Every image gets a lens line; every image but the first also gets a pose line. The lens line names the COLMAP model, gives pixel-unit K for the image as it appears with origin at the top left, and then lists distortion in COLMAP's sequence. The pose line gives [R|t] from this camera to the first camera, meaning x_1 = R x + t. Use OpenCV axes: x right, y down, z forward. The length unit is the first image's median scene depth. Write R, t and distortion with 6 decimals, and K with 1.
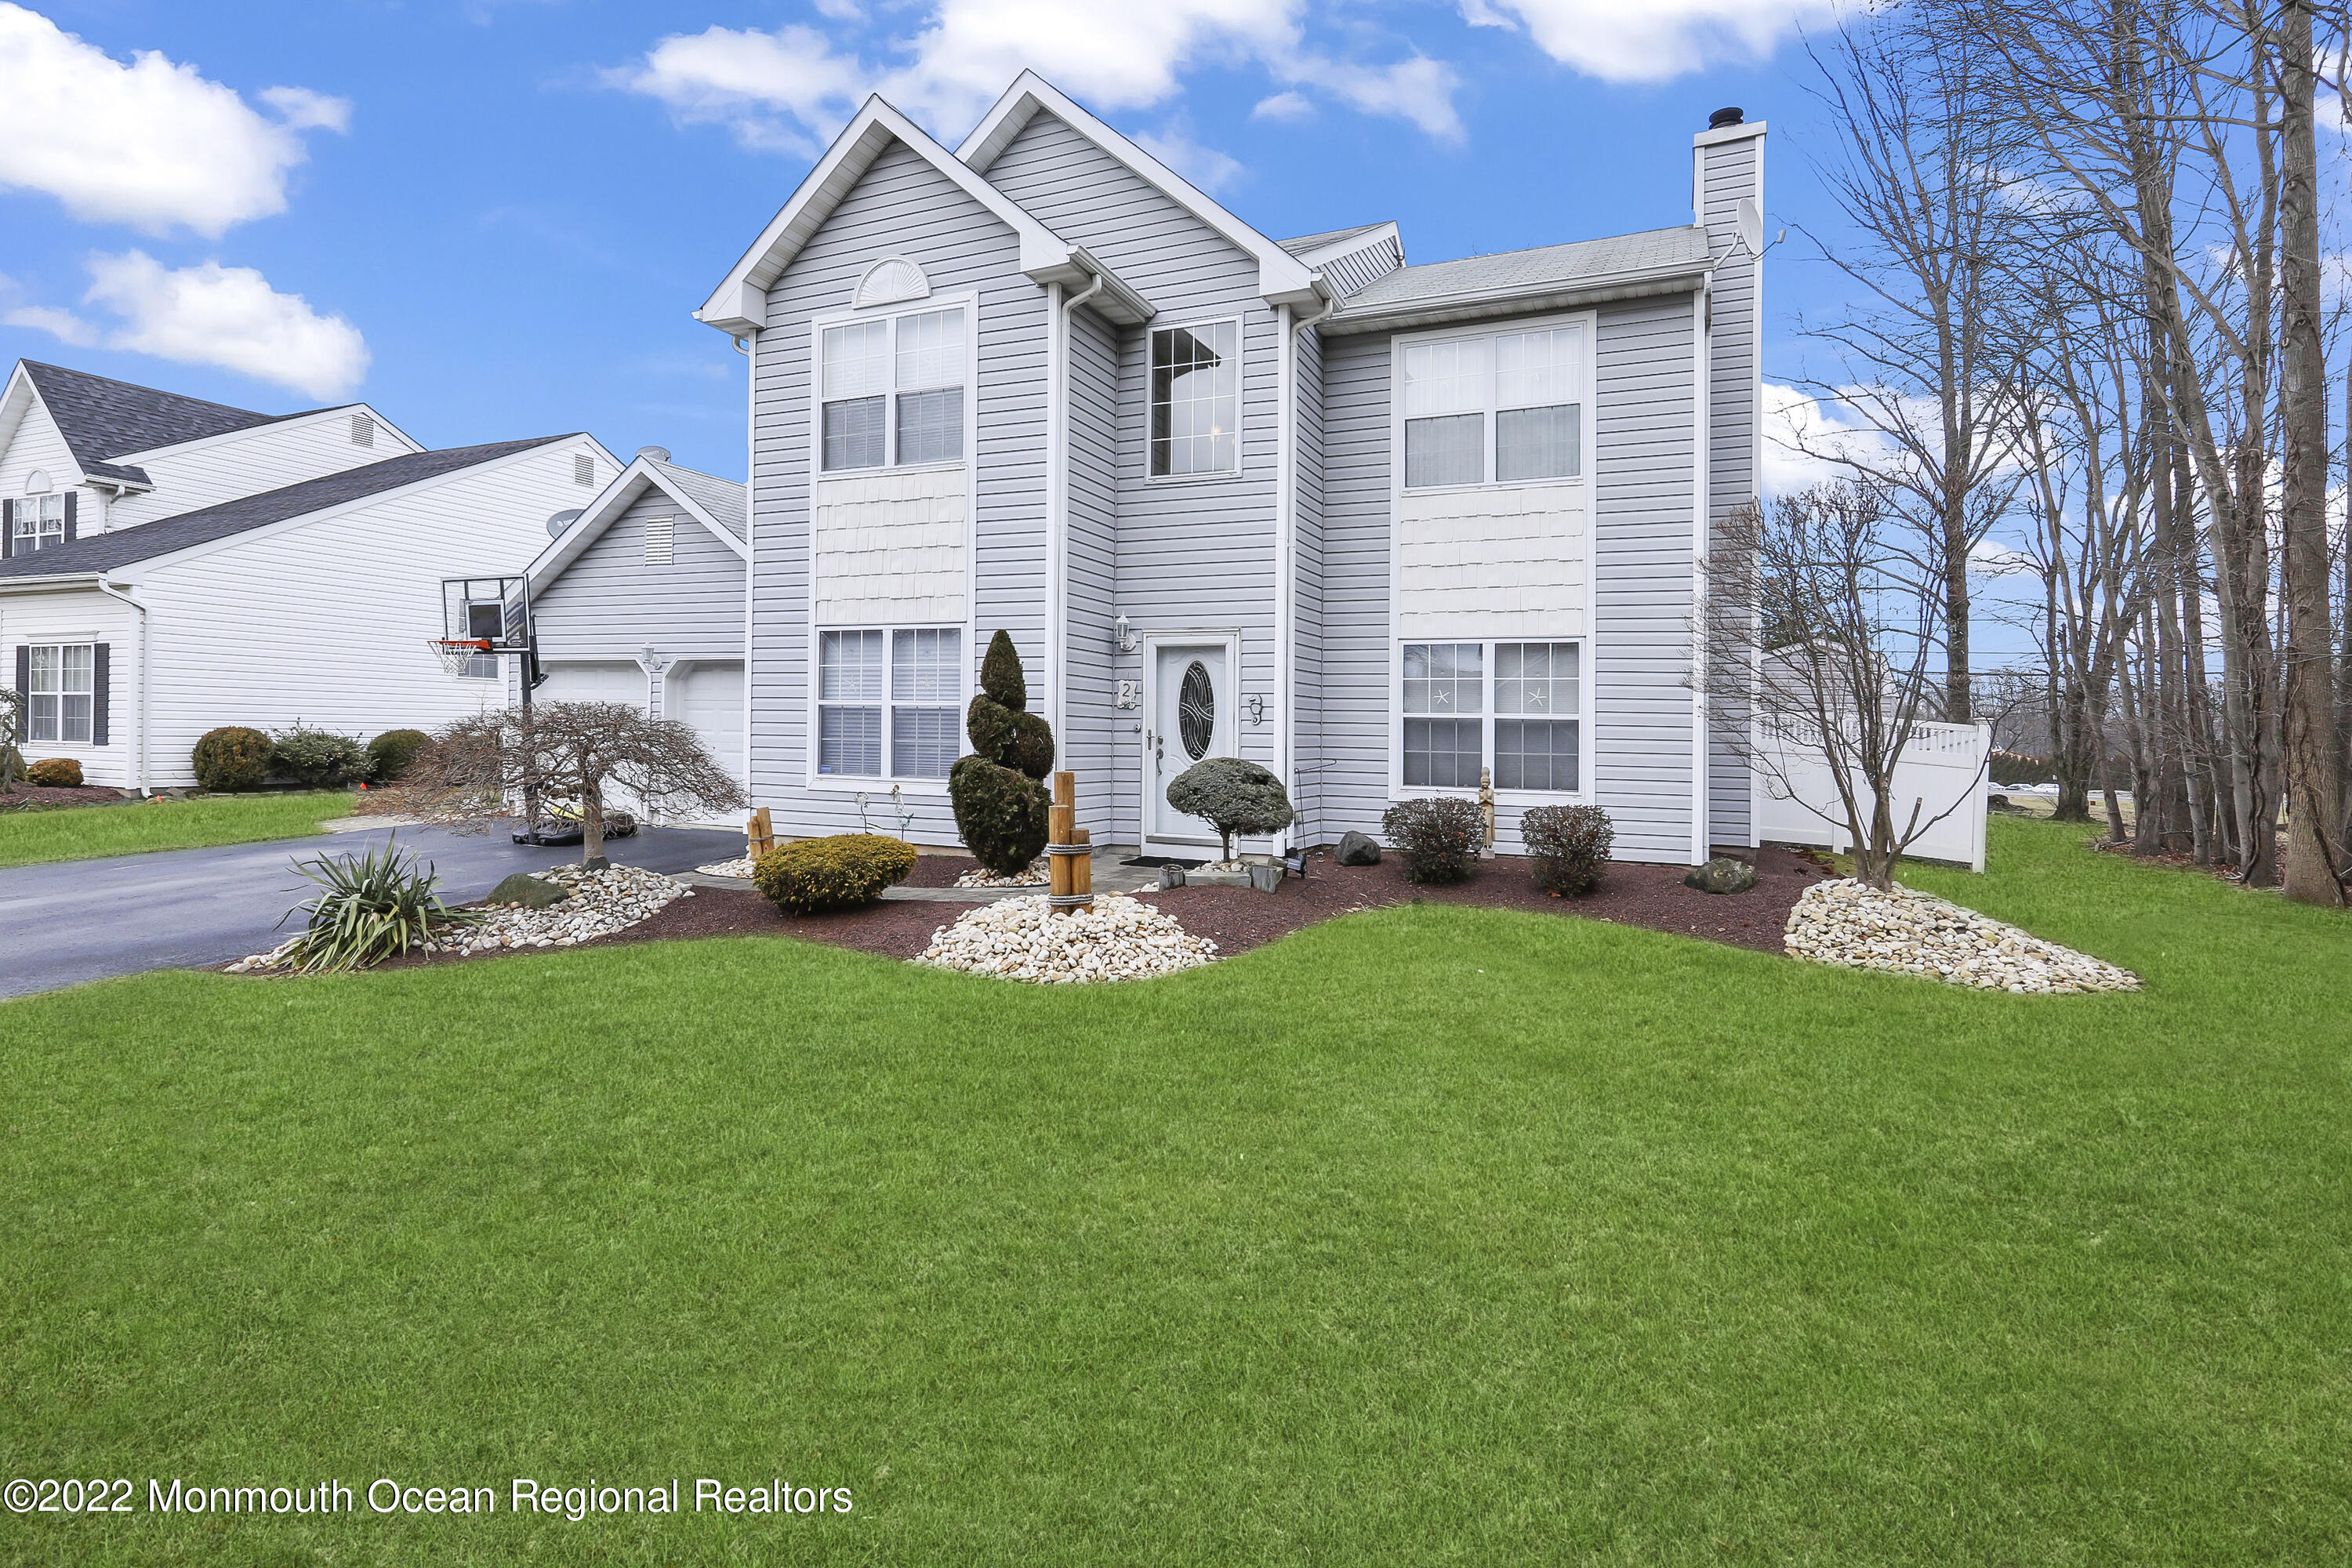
lens RADIAL K [[1161.5, 0, 1147.4], [0, 1161.5, 715.3], [0, 0, 1]] dist [-0.000799, 0.000337]
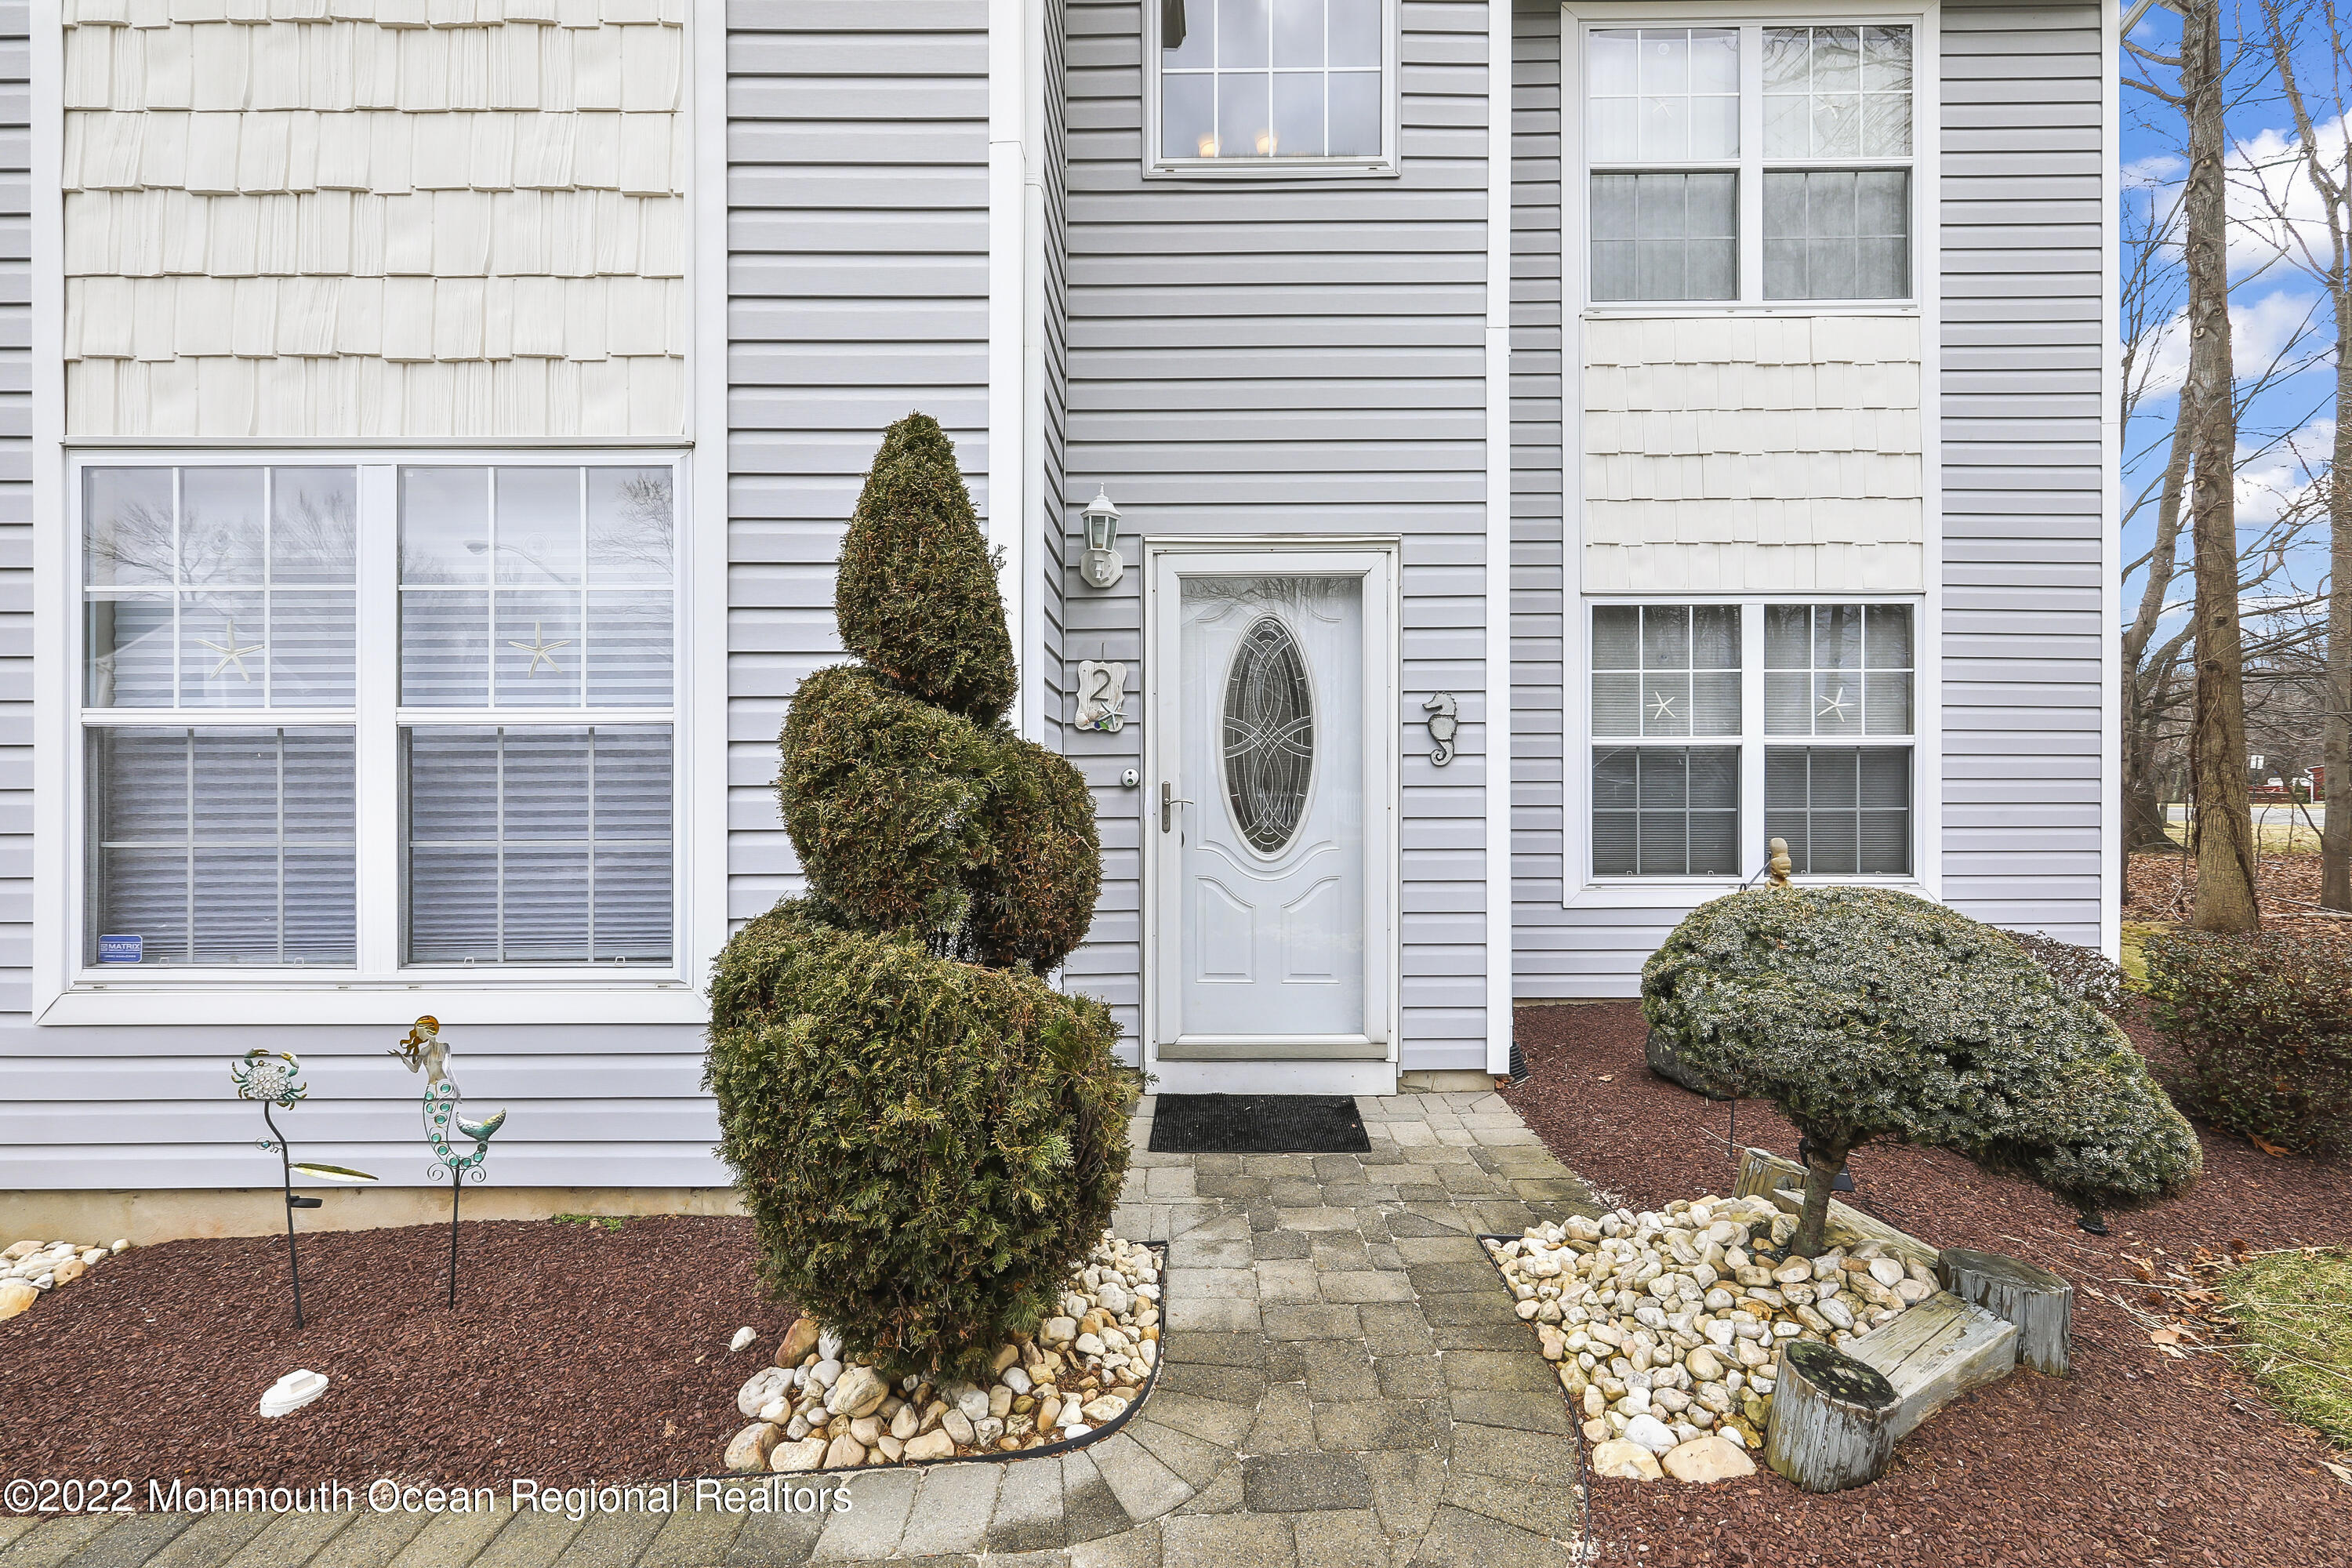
lens RADIAL K [[1061.7, 0, 1171.9], [0, 1061.7, 751.9], [0, 0, 1]] dist [-0.001194, 0.003149]
pose [[0.911985, -0.014133, 0.409981, -0.151410], [0.013818, 0.999898, 0.003732, 0.000108], [-0.409991, 0.002262, 0.912087, 0.673367]]
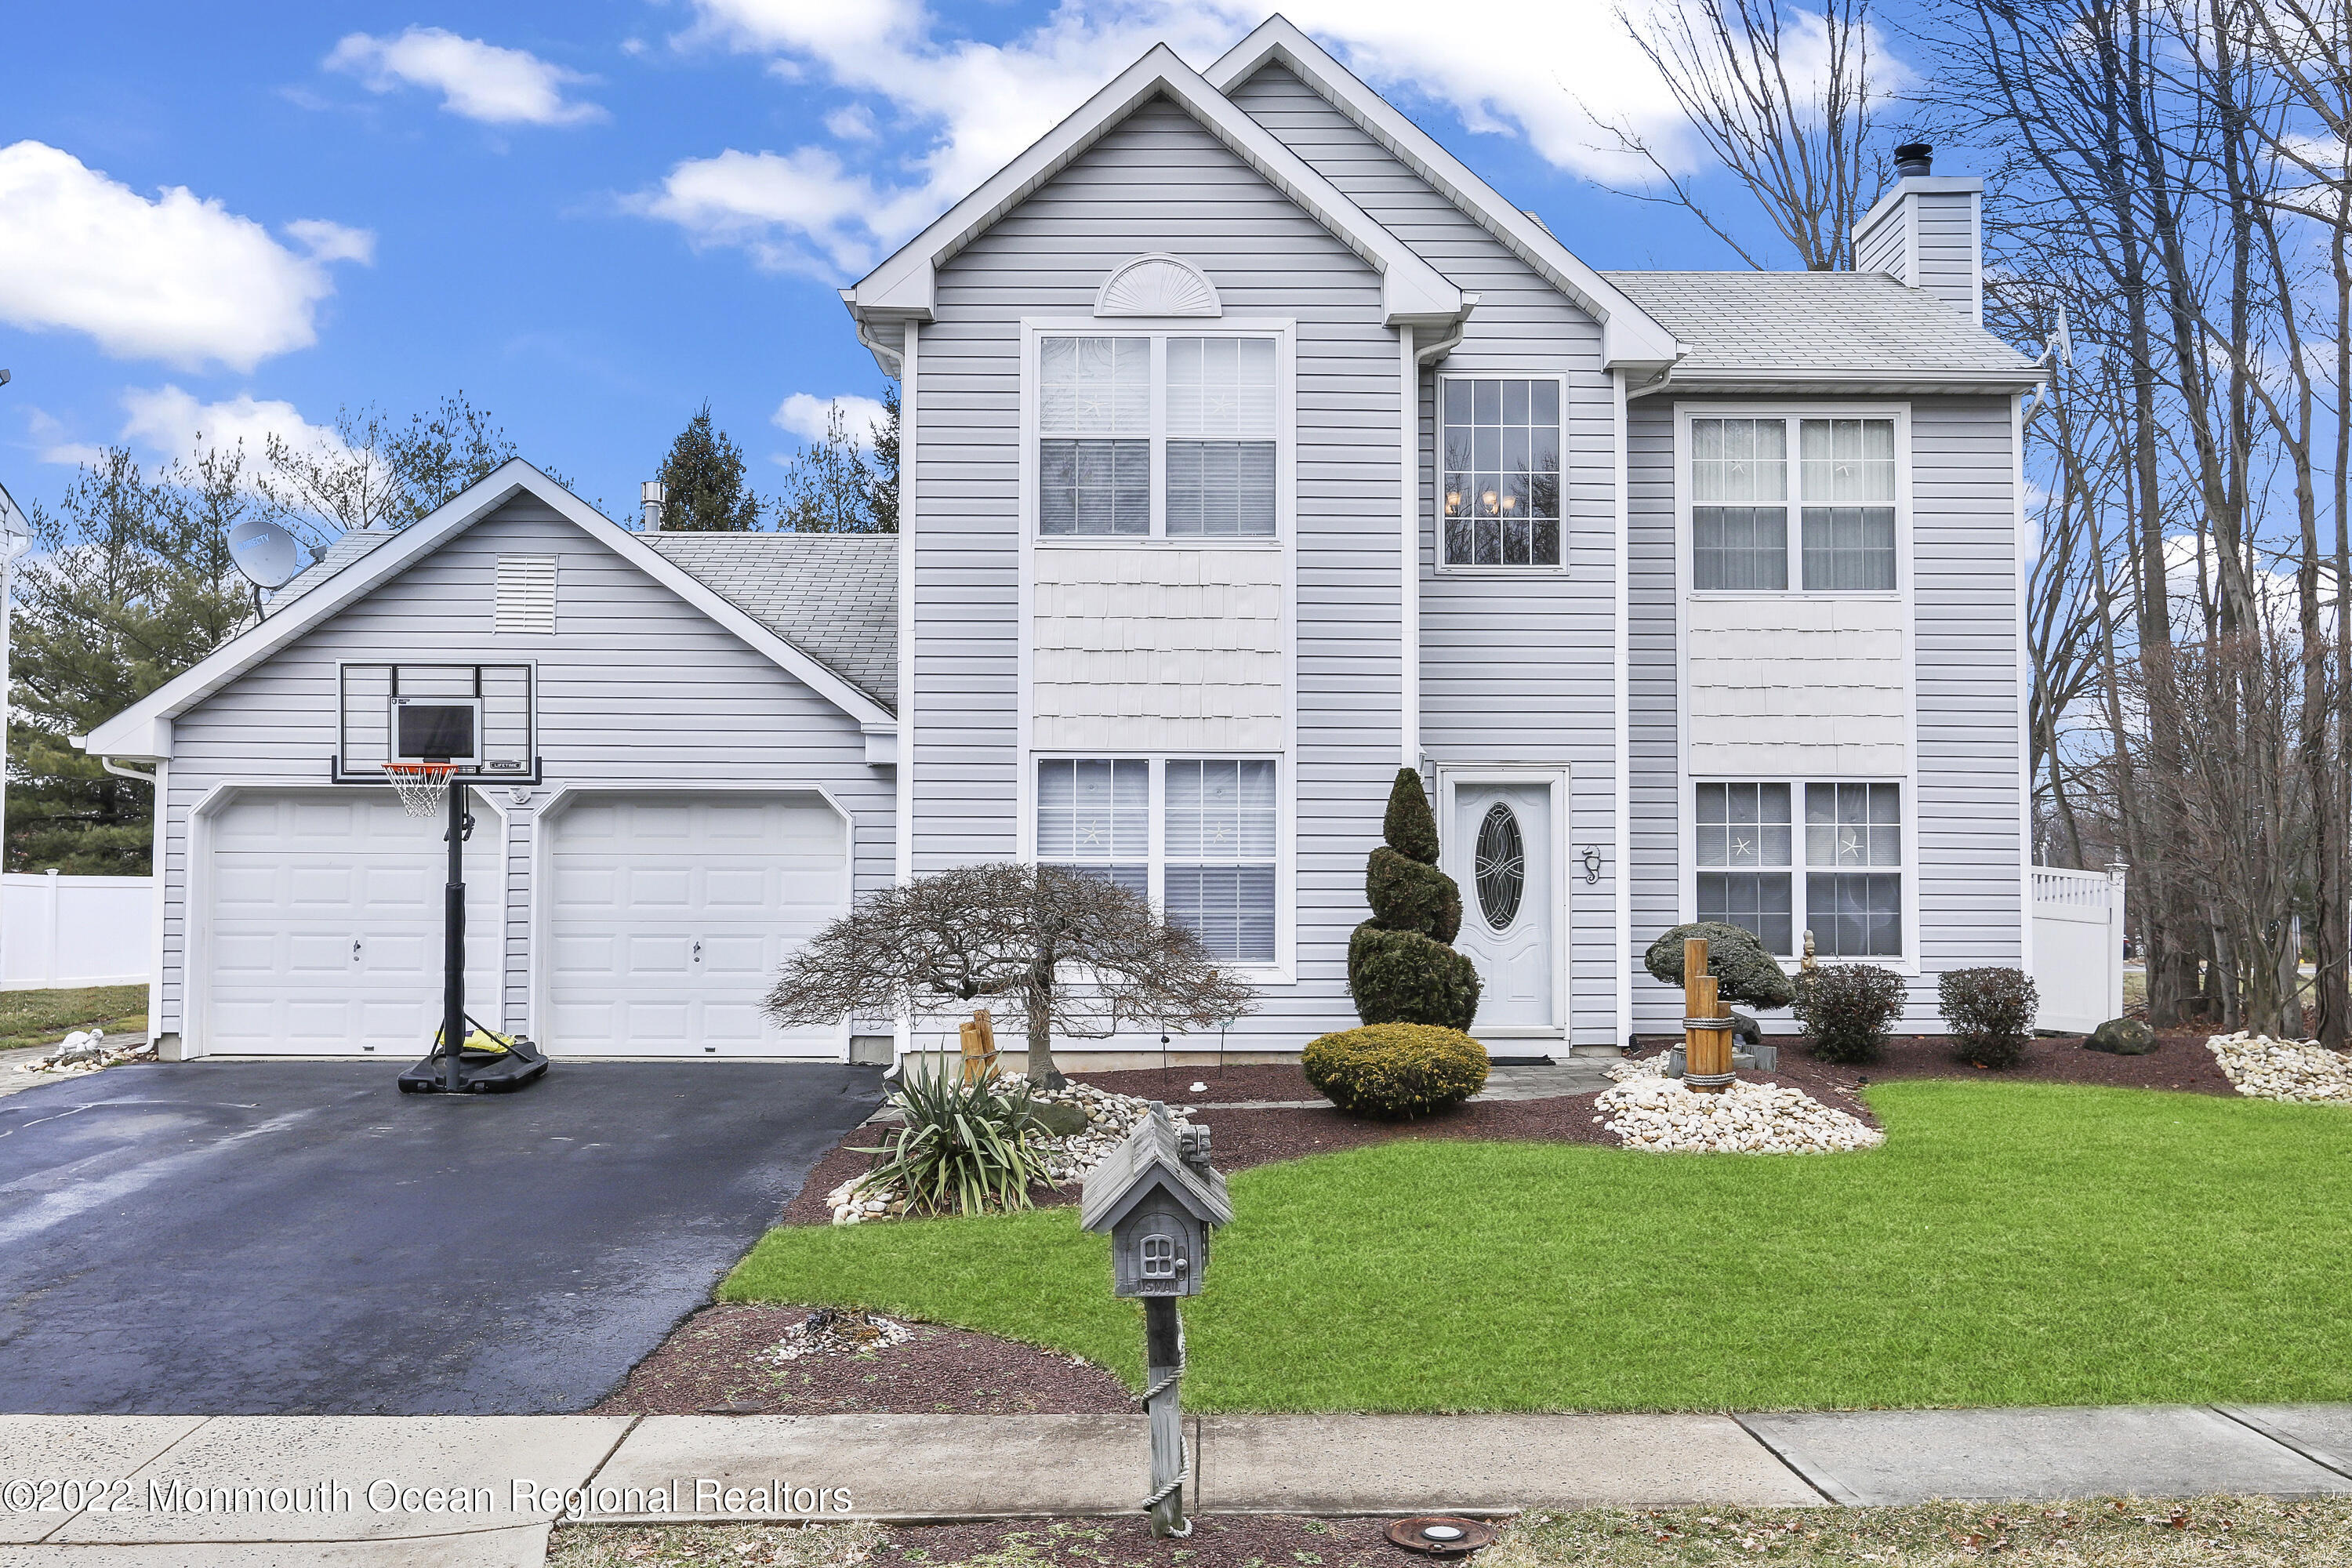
lens RADIAL K [[2303.4, 0, 1159.2], [0, 2303.4, 756.6], [0, 0, 1]] dist [-0.000841, 0.000000]
pose [[0.906347, 0.010332, 0.422408, -0.833124], [0.008550, 0.999048, -0.042782, -0.013607], [-0.422448, 0.042386, 0.905396, -0.311079]]
